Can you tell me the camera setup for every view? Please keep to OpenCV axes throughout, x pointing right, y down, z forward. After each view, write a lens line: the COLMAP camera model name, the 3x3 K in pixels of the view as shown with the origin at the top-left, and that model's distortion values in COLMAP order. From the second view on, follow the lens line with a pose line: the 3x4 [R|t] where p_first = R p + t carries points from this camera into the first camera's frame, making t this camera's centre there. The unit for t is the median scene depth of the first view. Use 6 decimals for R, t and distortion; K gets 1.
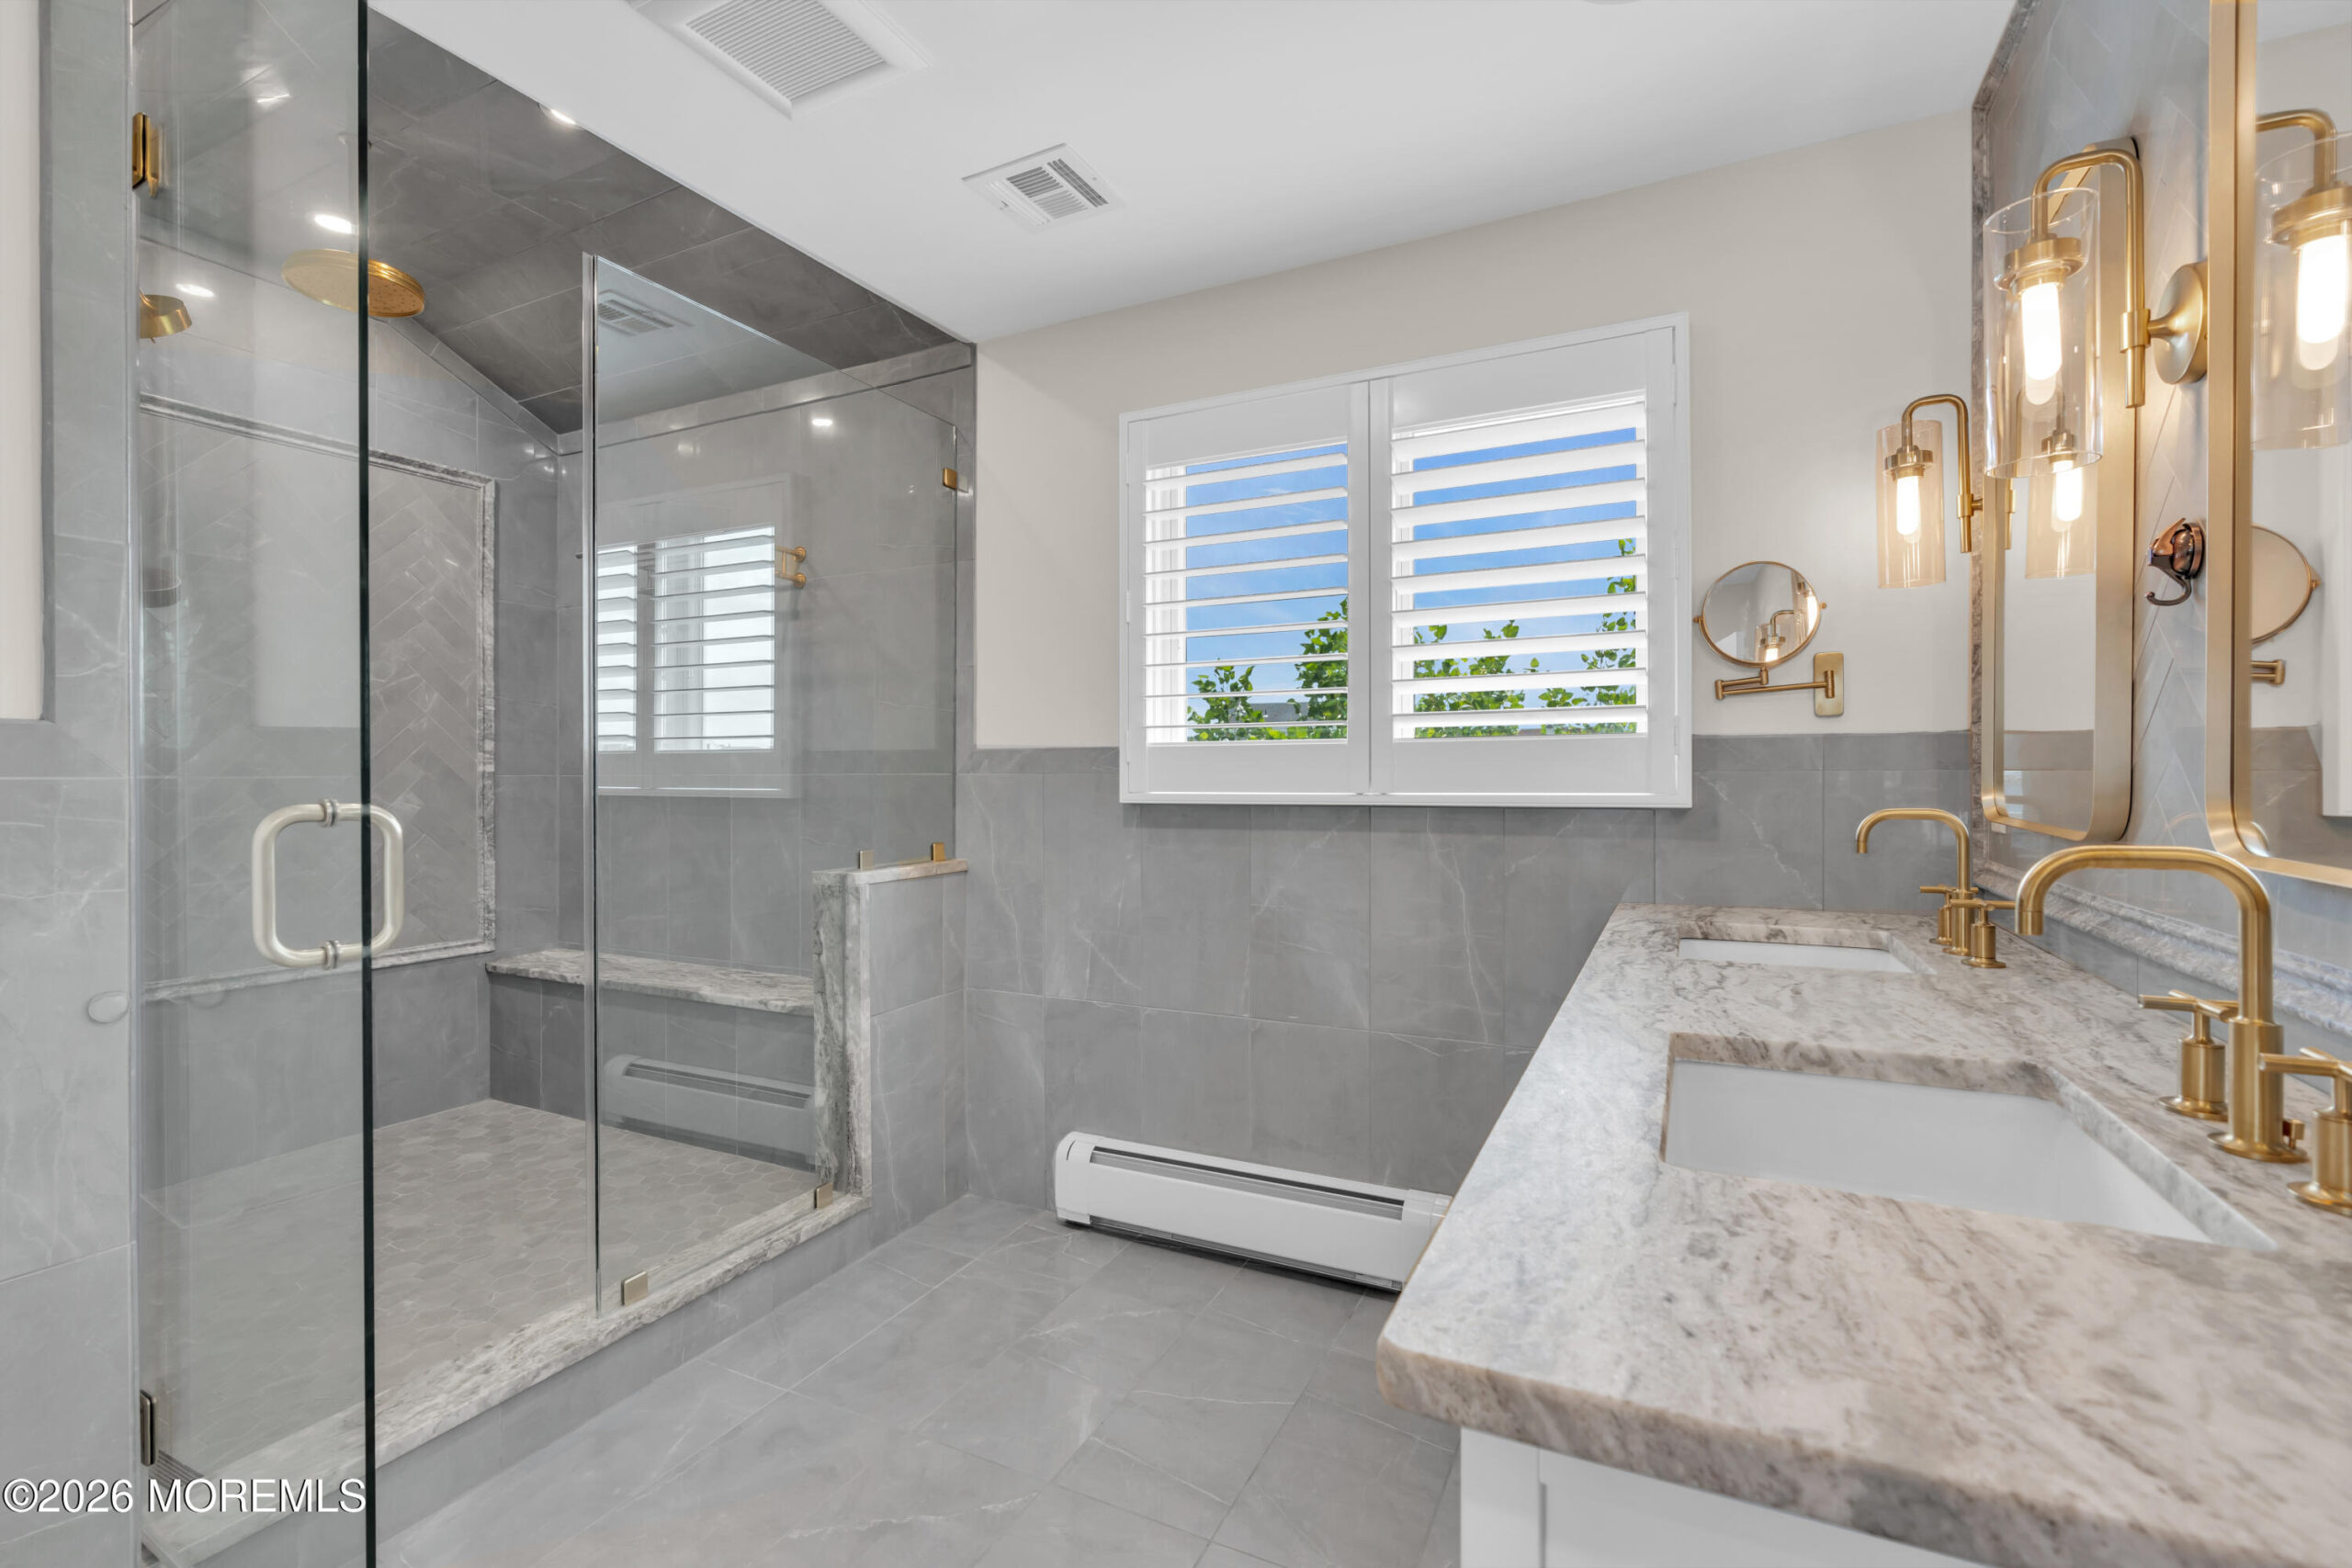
lens RADIAL K [[1060.5, 0, 1173.9], [0, 1060.5, 778.1], [0, 0, 1]] dist [-0.004160, -0.000102]
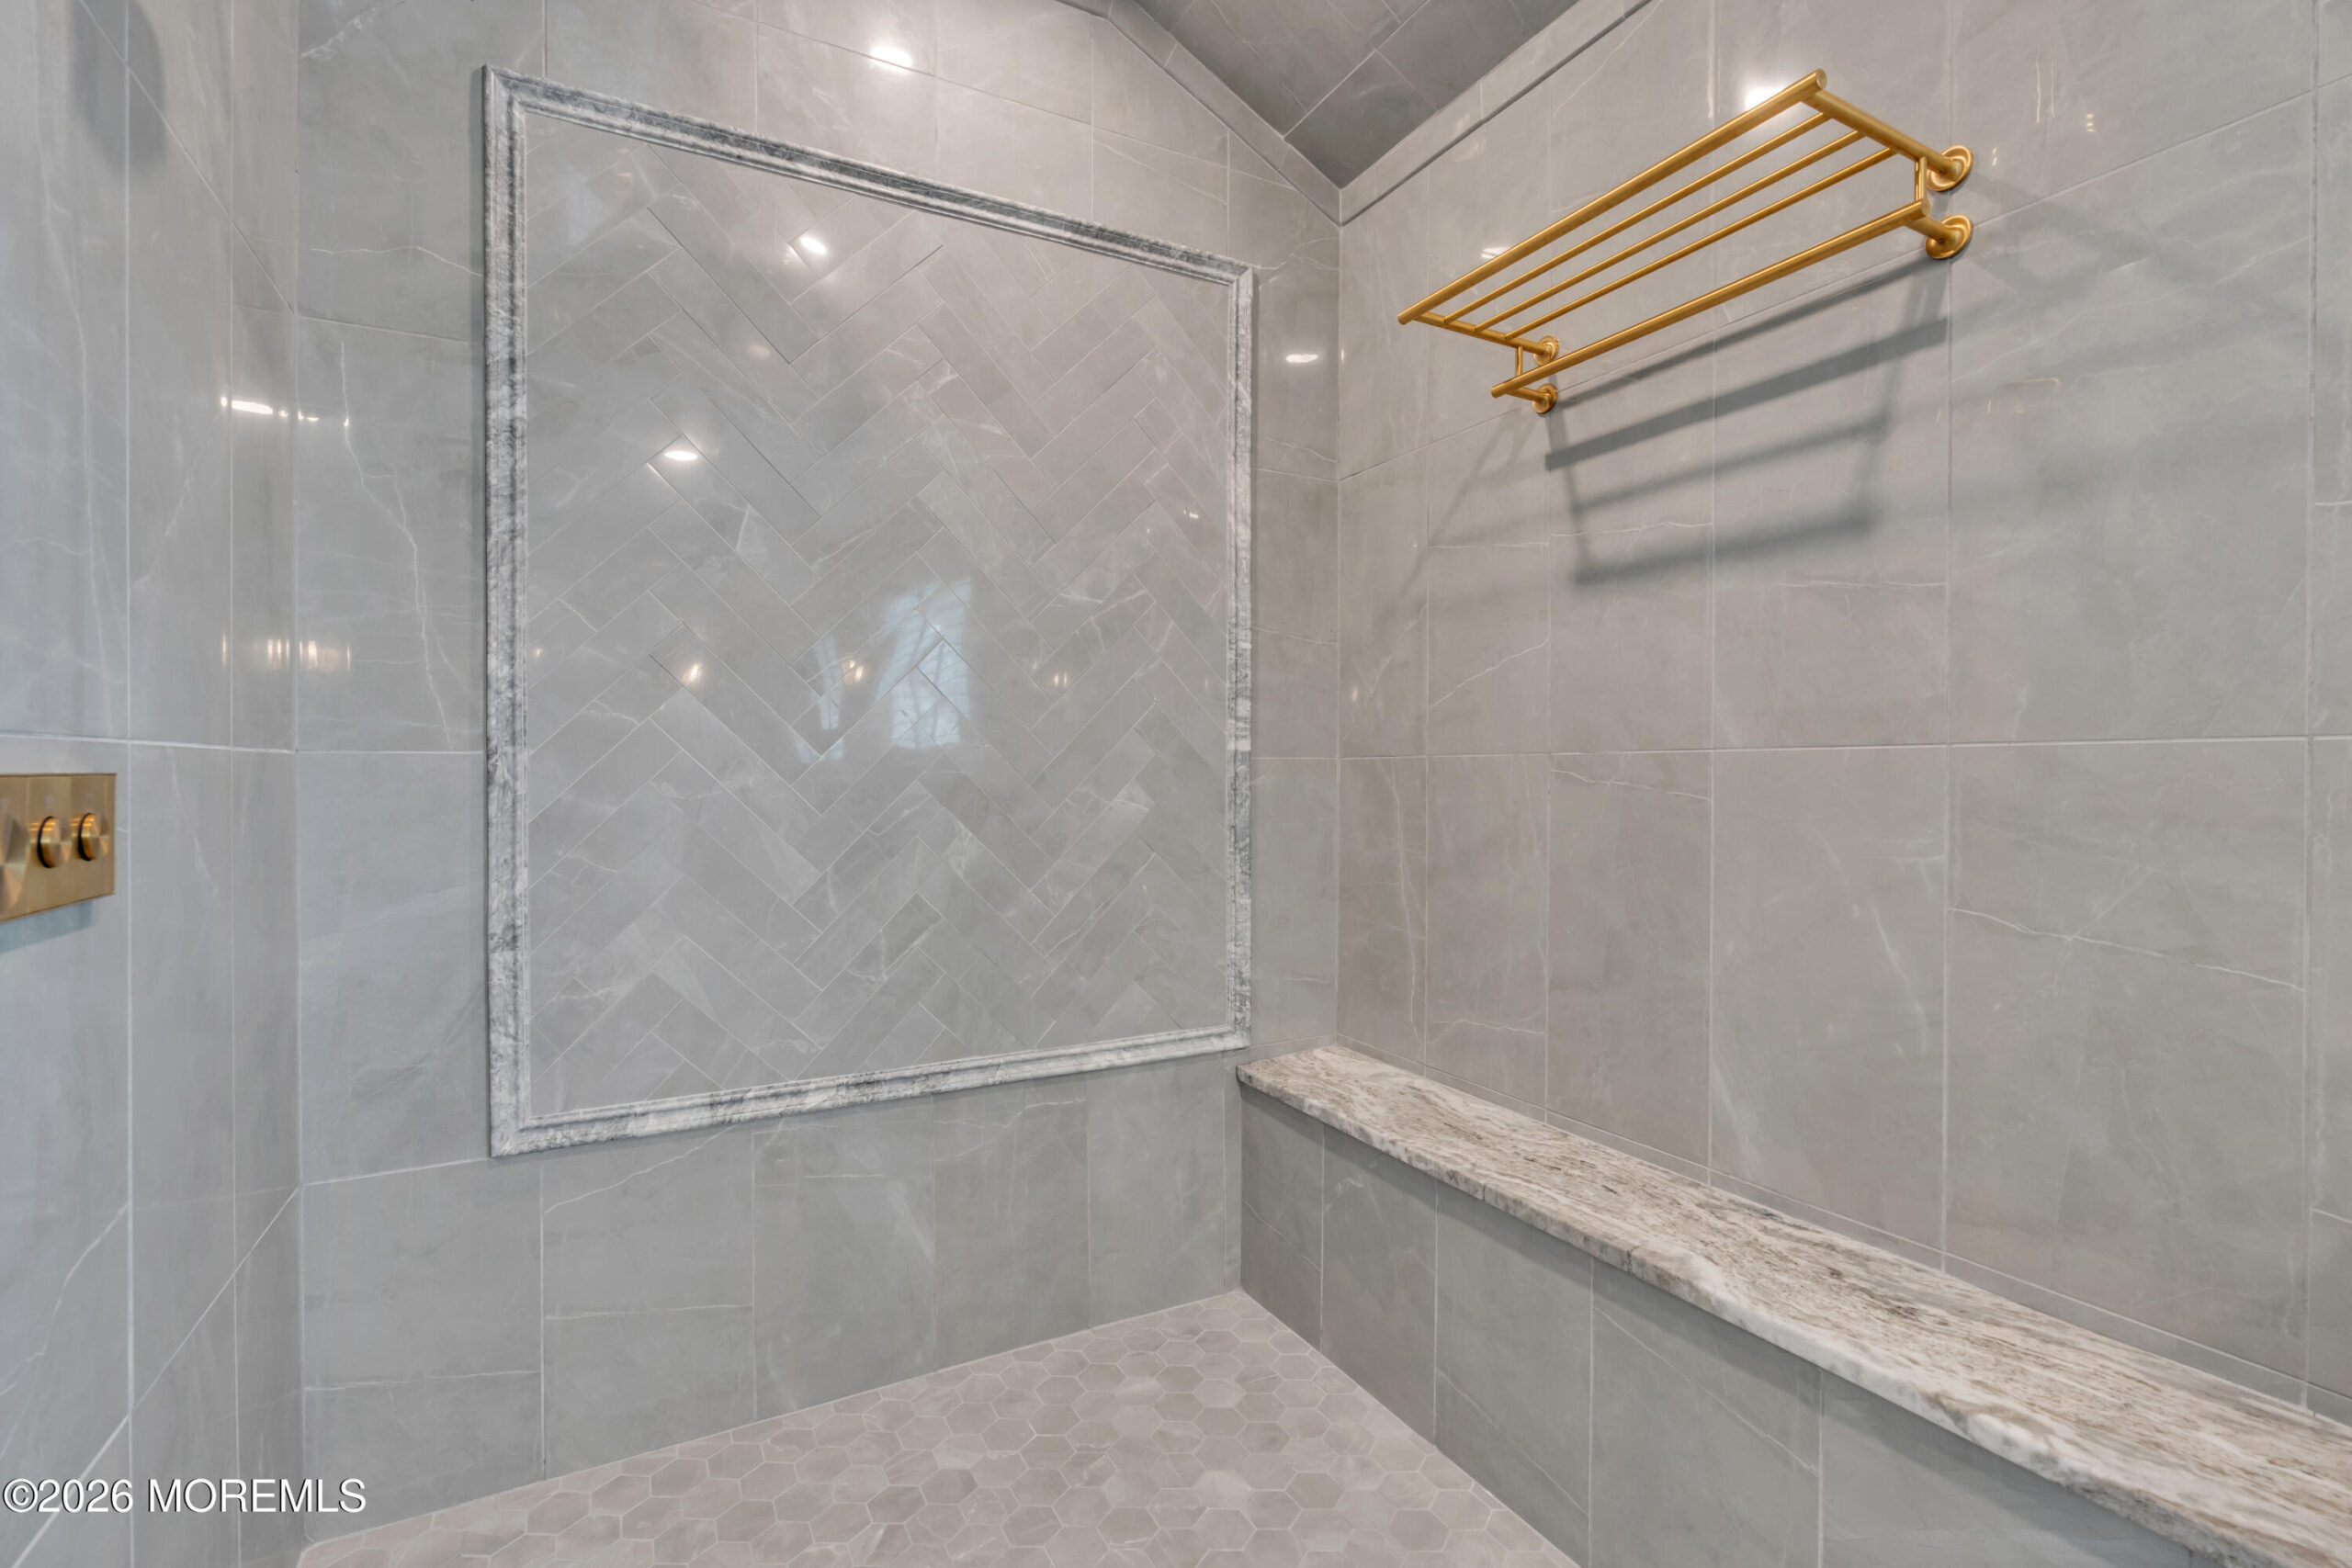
lens RADIAL K [[1060.5, 0, 1173.9], [0, 1060.5, 778.1], [0, 0, 1]] dist [-0.004160, -0.000102]
pose [[0.817445, 0.006050, -0.575975, -0.332113], [-0.004238, 0.999981, 0.004490, 0.006826], [0.575991, -0.001230, 0.817455, 0.484937]]
